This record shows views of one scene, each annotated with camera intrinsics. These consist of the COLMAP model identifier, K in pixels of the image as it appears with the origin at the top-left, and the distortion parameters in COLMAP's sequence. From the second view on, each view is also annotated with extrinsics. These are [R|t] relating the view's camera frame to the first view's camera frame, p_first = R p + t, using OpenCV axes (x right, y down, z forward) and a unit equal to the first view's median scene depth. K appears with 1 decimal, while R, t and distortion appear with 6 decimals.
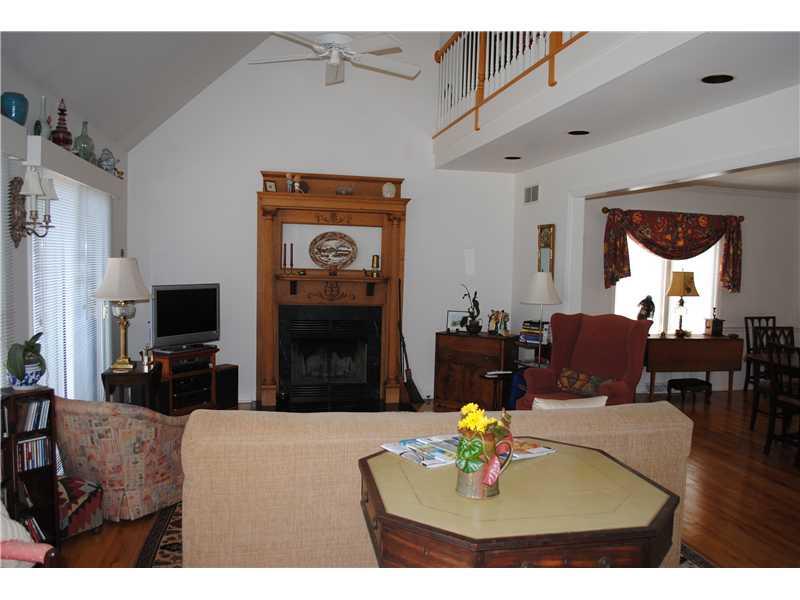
lens RADIAL K [[638.3, 0, 400.0], [0, 638.3, 300.0], [0, 0, 1]] dist [-0.072069, 0.006414]
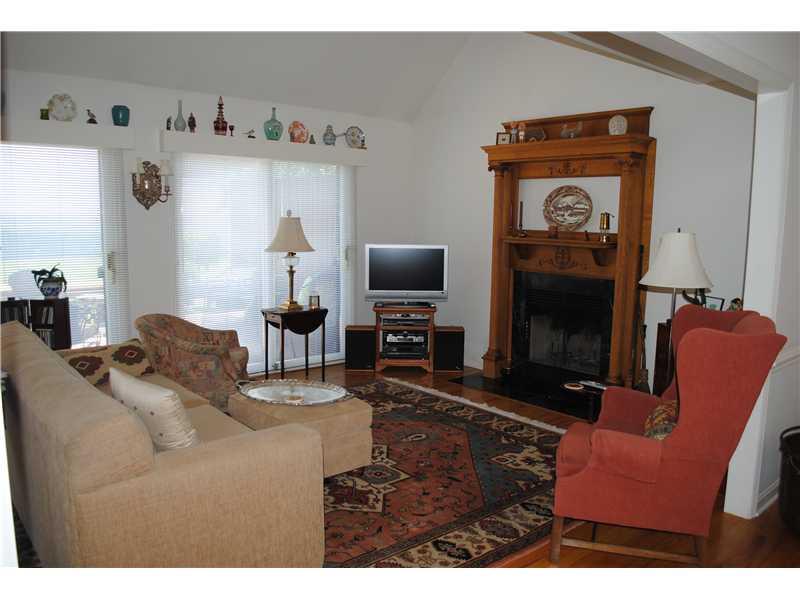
lens RADIAL K [[638.3, 0, 400.0], [0, 638.3, 300.0], [0, 0, 1]] dist [-0.072069, 0.006414]
pose [[0.485834, 0.095869, -0.868778, 0.506406], [-0.056473, 0.995333, 0.078253, -0.011895], [0.872225, 0.011044, 0.488980, 0.409235]]
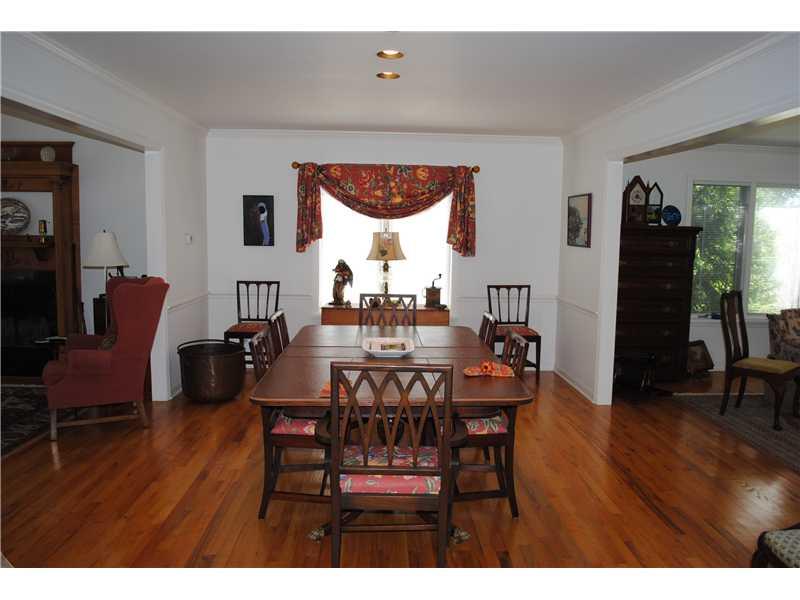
lens RADIAL K [[638.3, 0, 400.0], [0, 638.3, 300.0], [0, 0, 1]] dist [-0.072069, 0.006414]
pose [[0.982796, 0.009129, -0.184467, 0.683541], [-0.001339, 0.999104, 0.042310, 0.012305], [0.184688, -0.041335, 0.981928, 0.140437]]
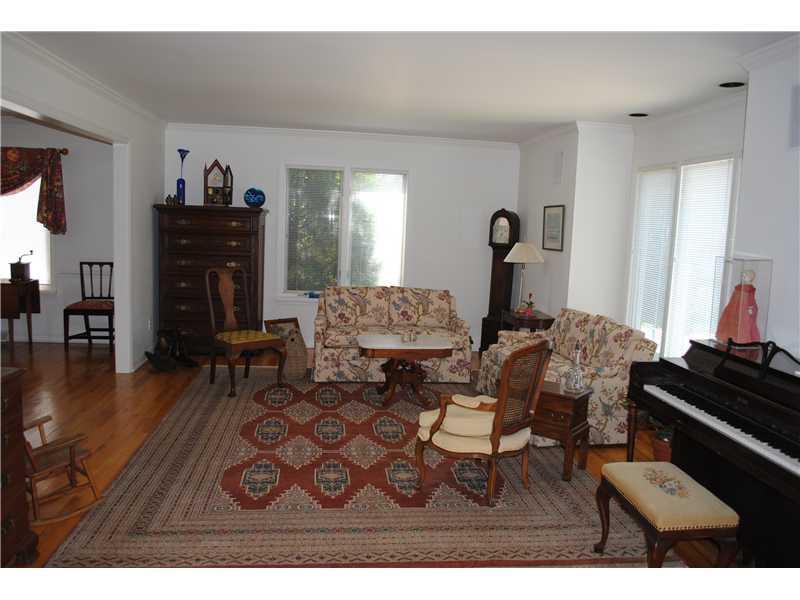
lens RADIAL K [[566.0, 0, 400.0], [0, 566.0, 300.0], [0, 0, 1]] dist [-0.058039, 0.000362]
pose [[0.994304, 0.026808, -0.103153, 1.253237], [-0.019914, 0.997534, 0.067293, 0.021695], [0.104703, -0.064856, 0.992387, 0.285157]]
